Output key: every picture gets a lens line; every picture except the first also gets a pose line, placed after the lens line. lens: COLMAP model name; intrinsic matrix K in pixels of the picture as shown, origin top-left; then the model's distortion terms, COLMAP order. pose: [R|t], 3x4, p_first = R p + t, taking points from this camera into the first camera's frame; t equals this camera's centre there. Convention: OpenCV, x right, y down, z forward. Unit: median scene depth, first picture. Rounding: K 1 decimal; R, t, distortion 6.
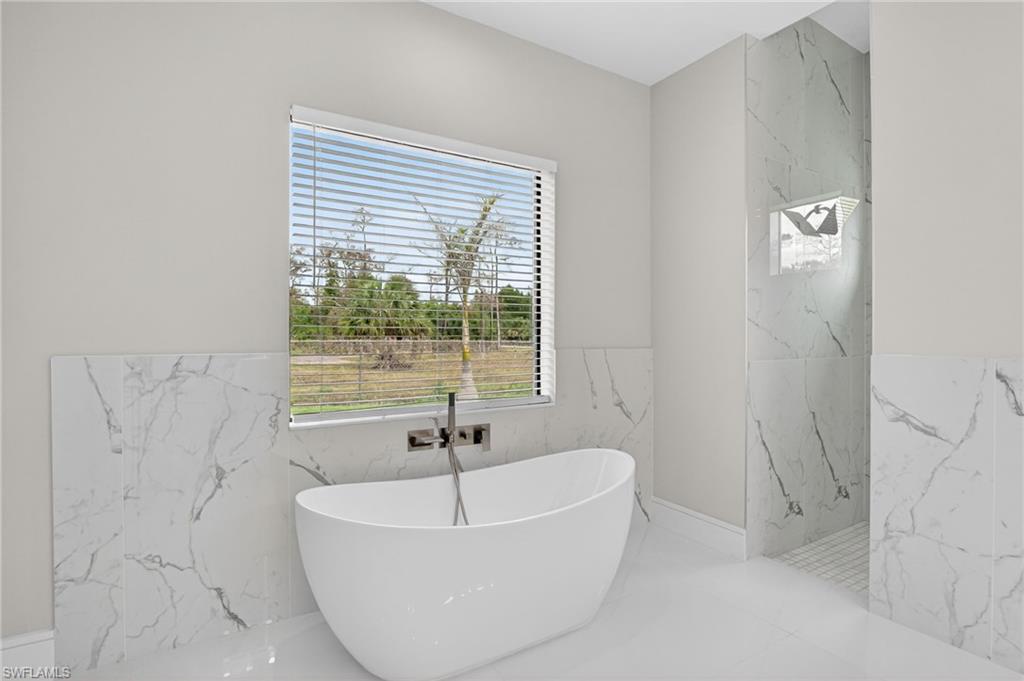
lens RADIAL K [[497.8, 0, 502.1], [0, 497.8, 340.9], [0, 0, 1]] dist [-0.016495, -0.002608]
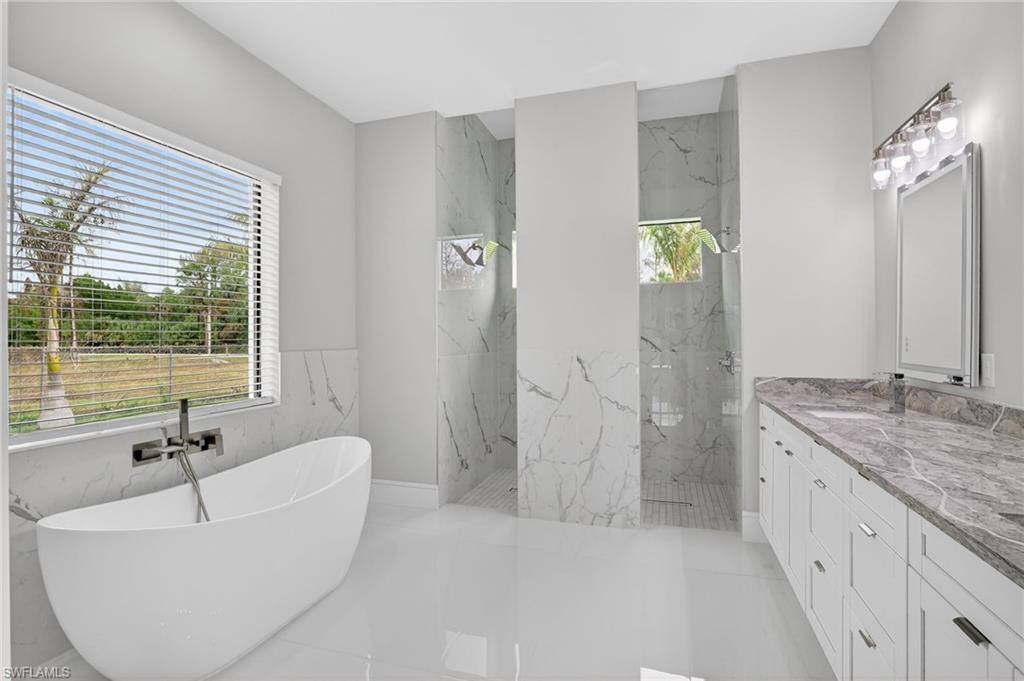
lens RADIAL K [[512.3, 0, 512.0], [0, 512.3, 340.5], [0, 0, 1]] dist [-0.012699, -0.000428]
pose [[0.741549, -0.008446, 0.670846, -0.257552], [0.013193, 0.999911, -0.001995, 0.001119], [-0.670769, 0.010330, 0.741594, -0.139740]]
